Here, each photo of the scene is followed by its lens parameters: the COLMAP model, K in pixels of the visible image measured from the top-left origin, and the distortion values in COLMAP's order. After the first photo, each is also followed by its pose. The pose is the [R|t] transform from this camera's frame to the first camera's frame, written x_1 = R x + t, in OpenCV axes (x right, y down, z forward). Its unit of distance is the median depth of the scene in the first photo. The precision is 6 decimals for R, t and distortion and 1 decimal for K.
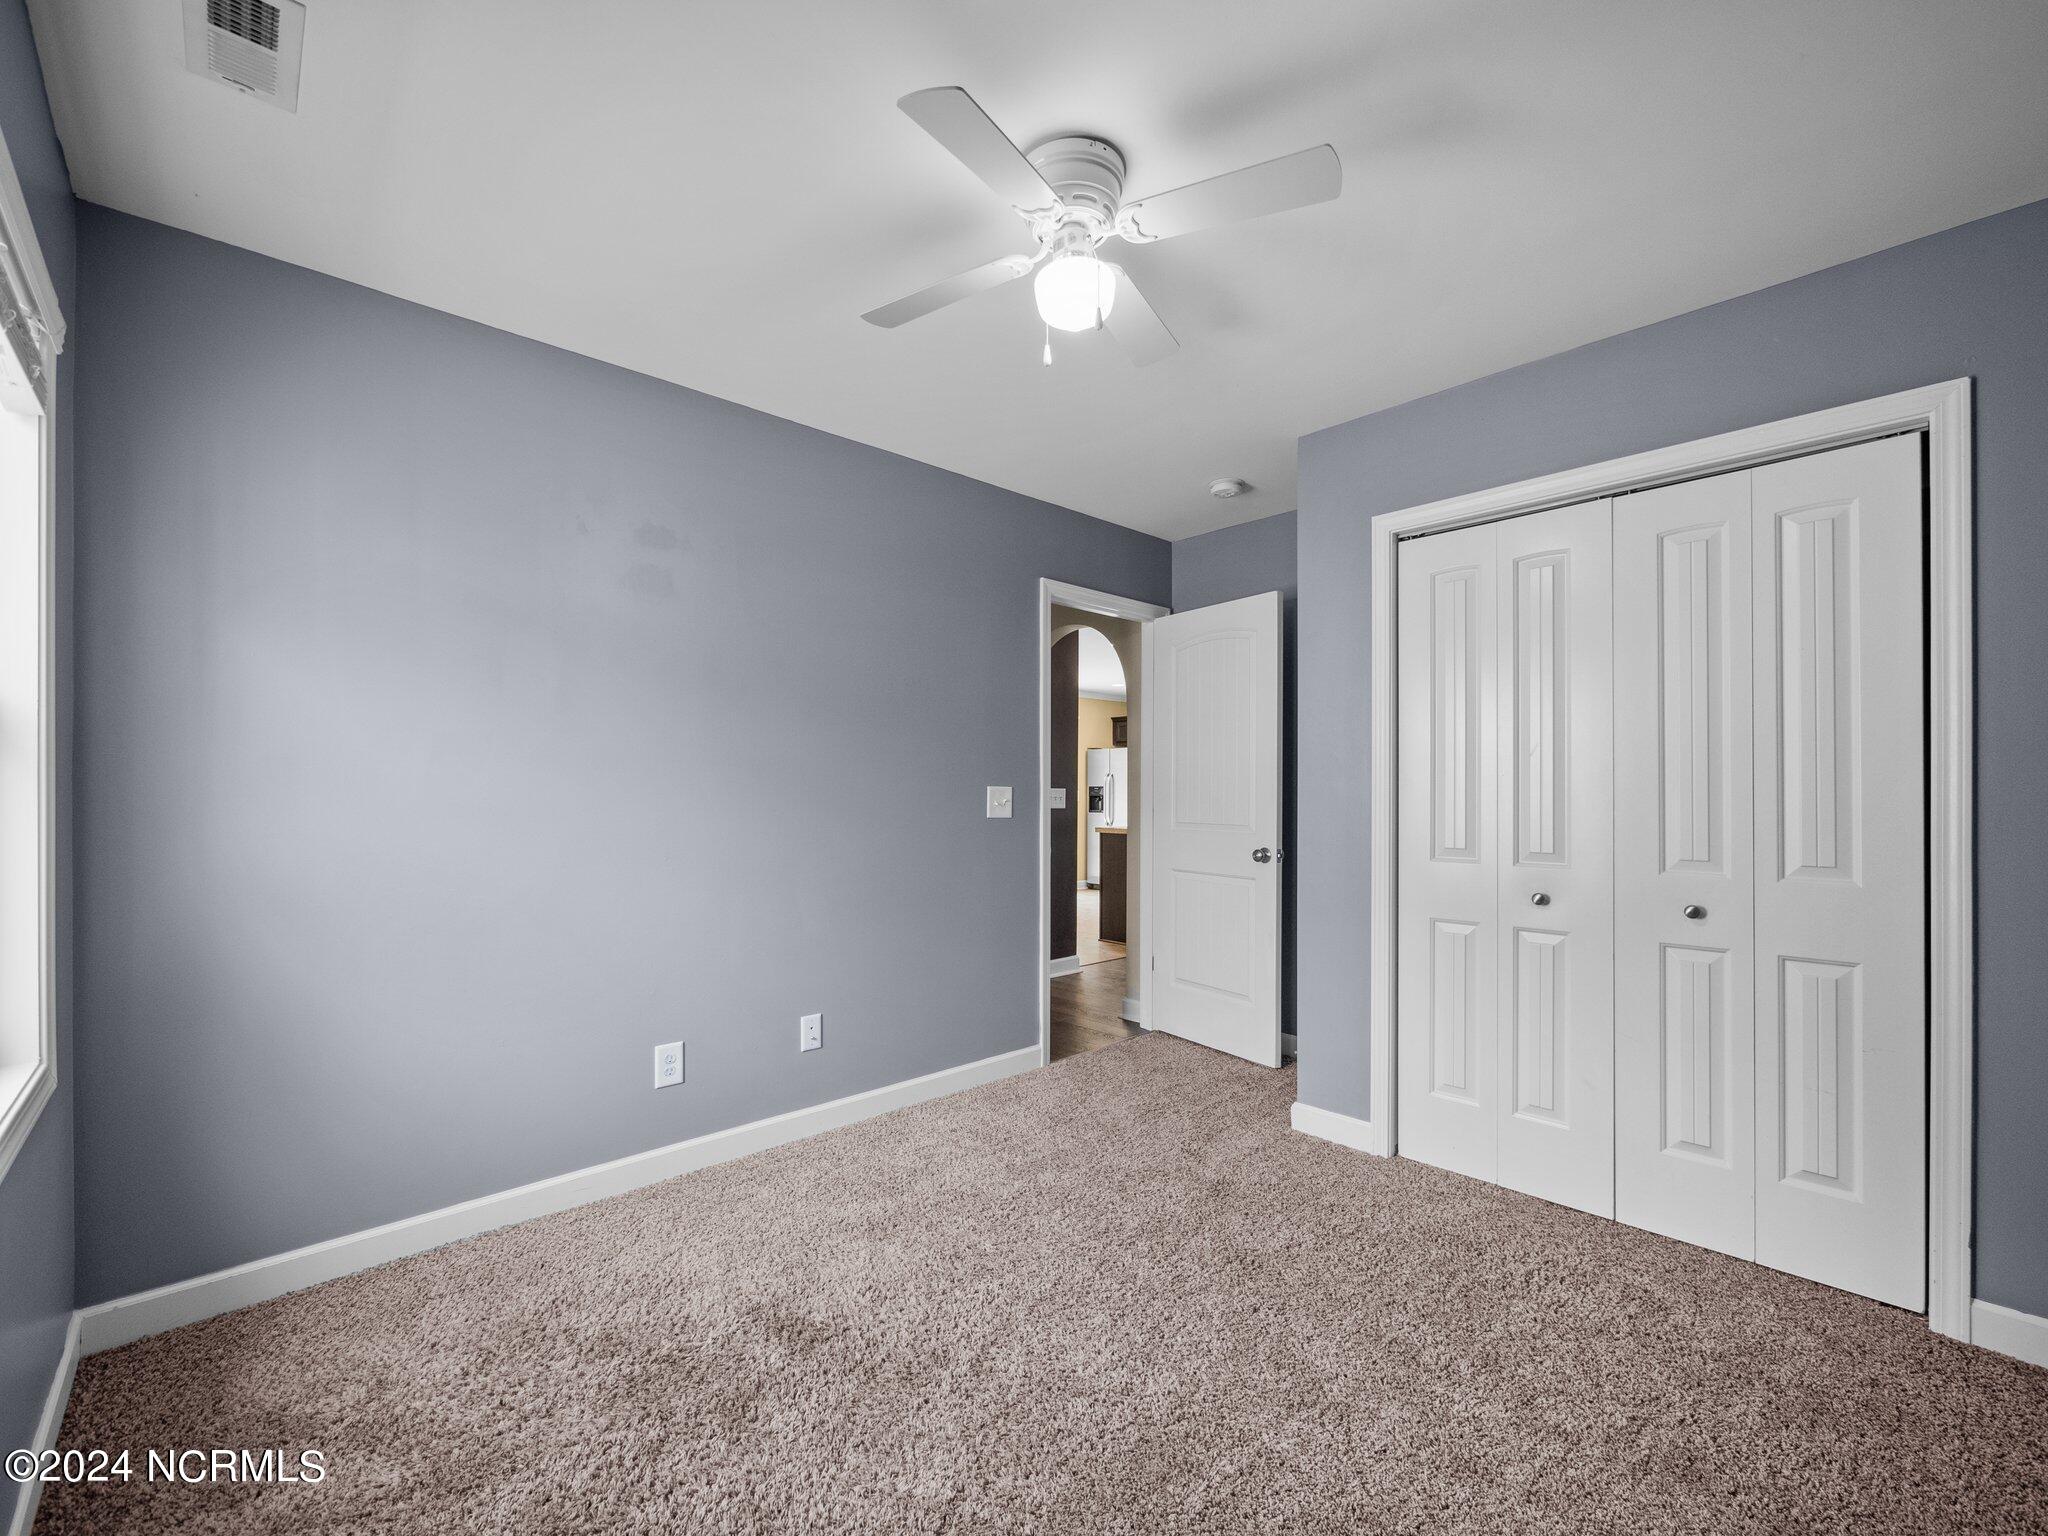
lens RADIAL K [[870.7, 0, 1026.3], [0, 870.7, 770.5], [0, 0, 1]] dist [-0.003794, 0.000134]
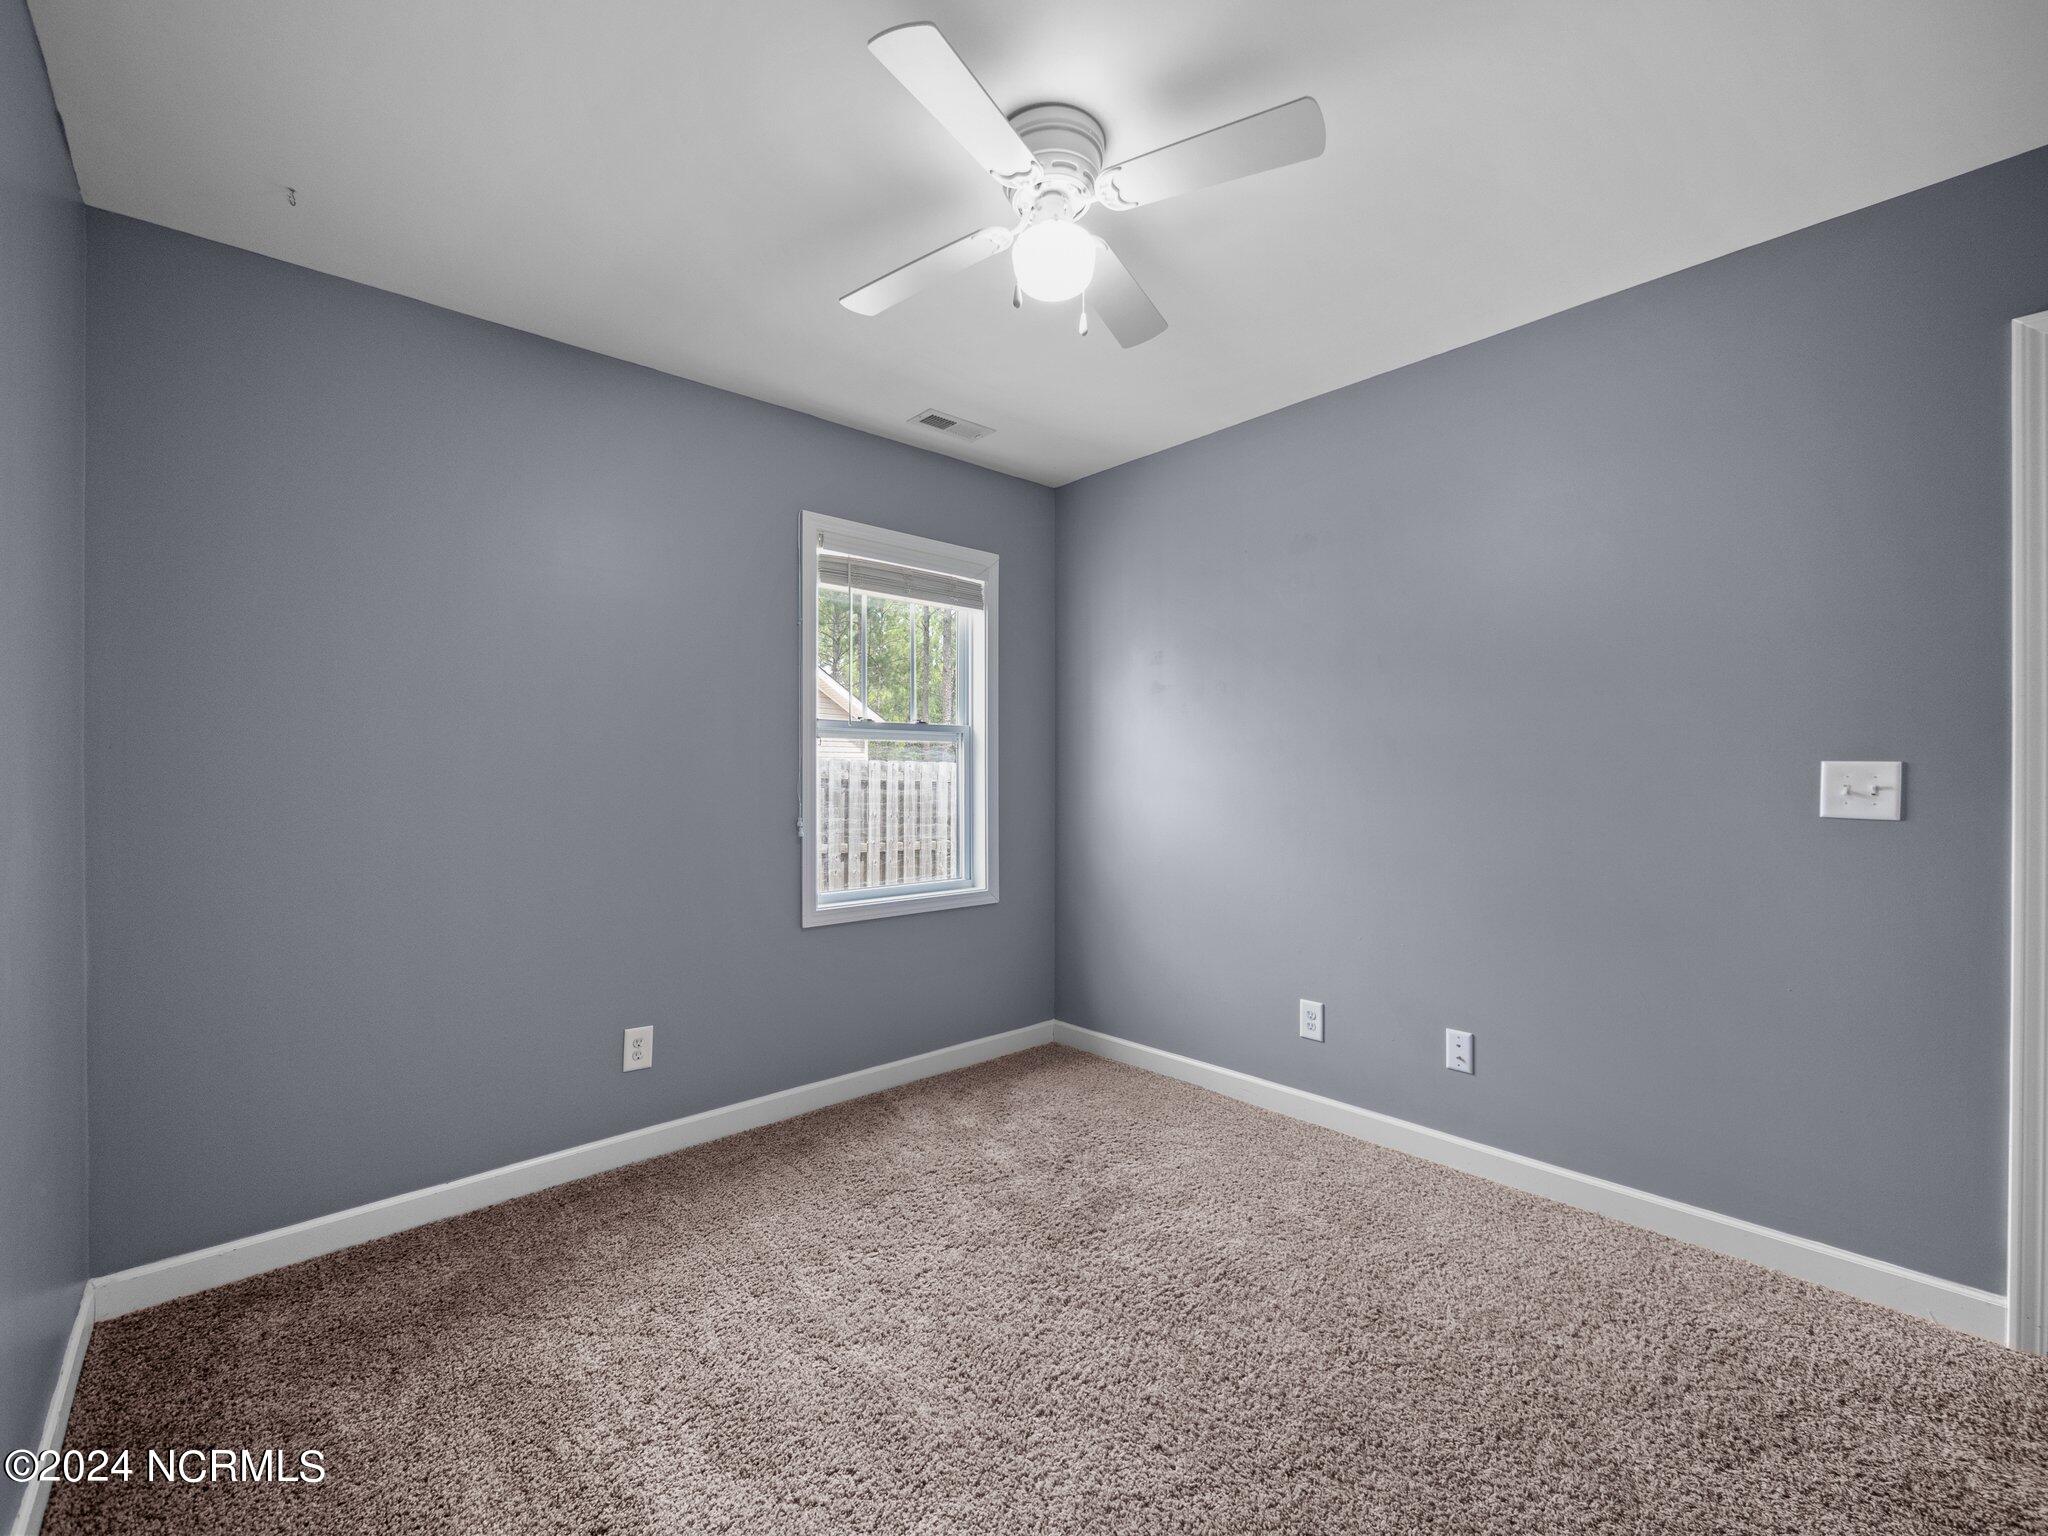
lens RADIAL K [[870.7, 0, 1026.3], [0, 870.7, 770.5], [0, 0, 1]] dist [-0.003794, 0.000134]
pose [[-0.017825, -0.005148, -0.999828, 0.645175], [0.029422, 0.999551, -0.005671, 0.015204], [0.999408, -0.029518, -0.017666, 0.612257]]
